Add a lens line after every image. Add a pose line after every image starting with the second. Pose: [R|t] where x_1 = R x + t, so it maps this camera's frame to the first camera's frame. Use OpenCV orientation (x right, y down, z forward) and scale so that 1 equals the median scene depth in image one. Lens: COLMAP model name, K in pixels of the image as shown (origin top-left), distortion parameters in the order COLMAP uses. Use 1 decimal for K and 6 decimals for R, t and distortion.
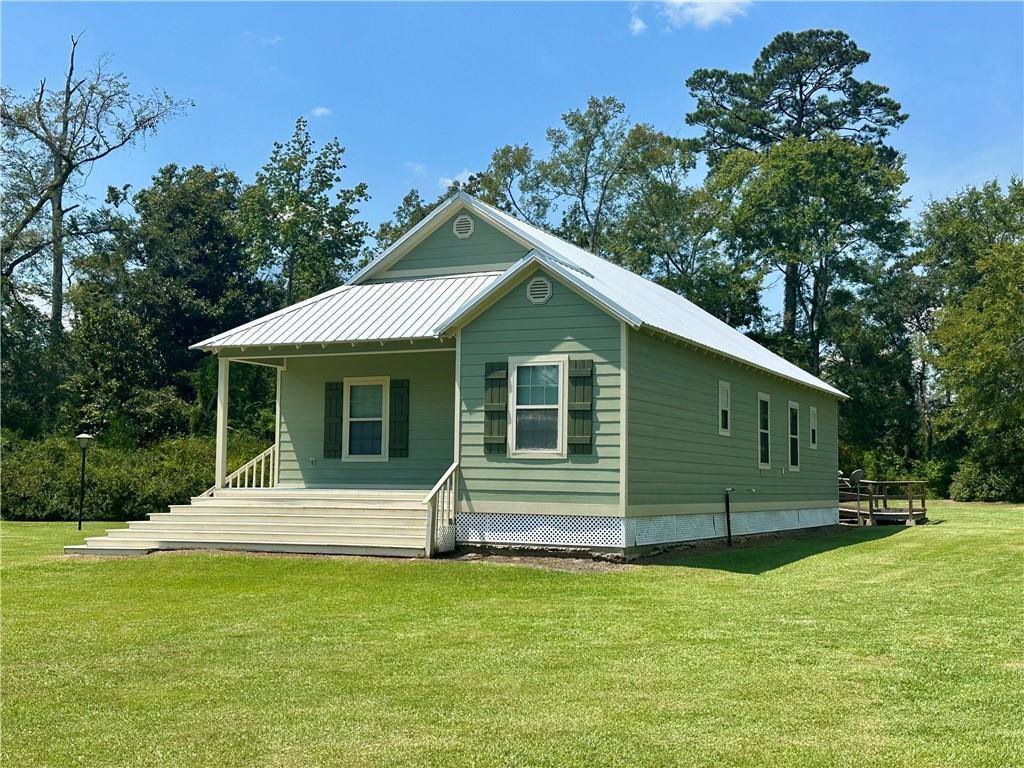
lens RADIAL K [[1246.2, 0, 512.0], [0, 1246.2, 384.0], [0, 0, 1]] dist [0.113296, -0.004723]
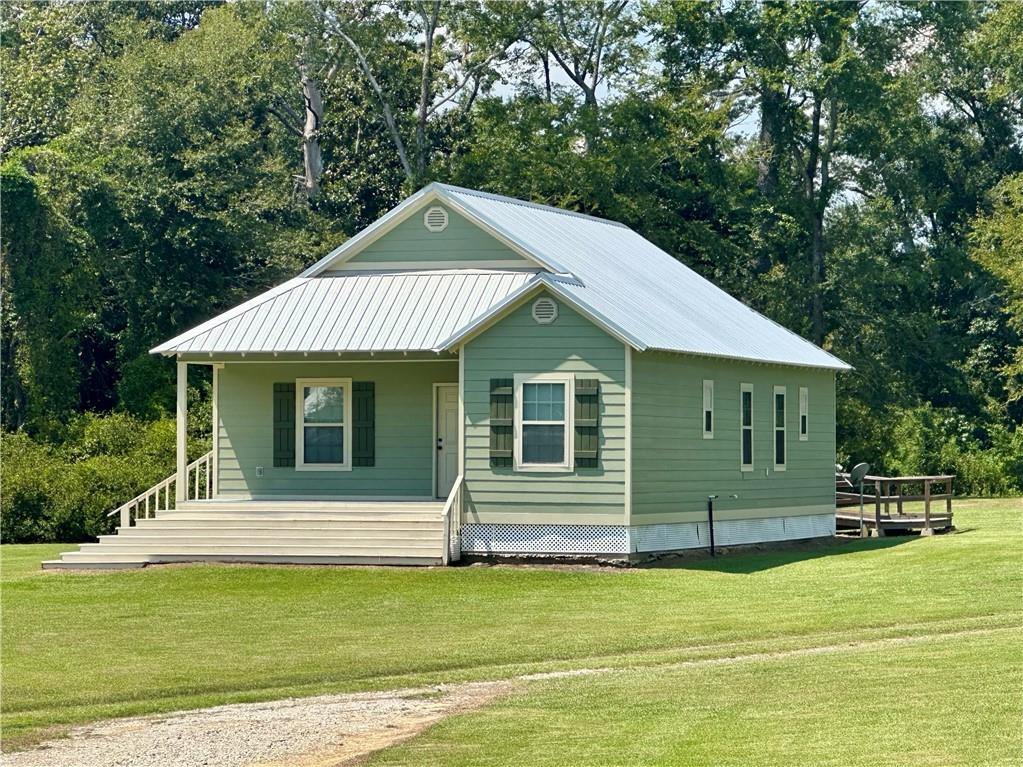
lens RADIAL K [[4216.1, 0, 511.5], [0, 4216.1, 383.5], [0, 0, 1]] dist [-0.480368, 2.906549]
pose [[0.987478, -0.006625, 0.157621, -0.480300], [-0.003554, 0.997930, 0.064214, -0.205768], [-0.157720, -0.063970, 0.985410, -2.114470]]
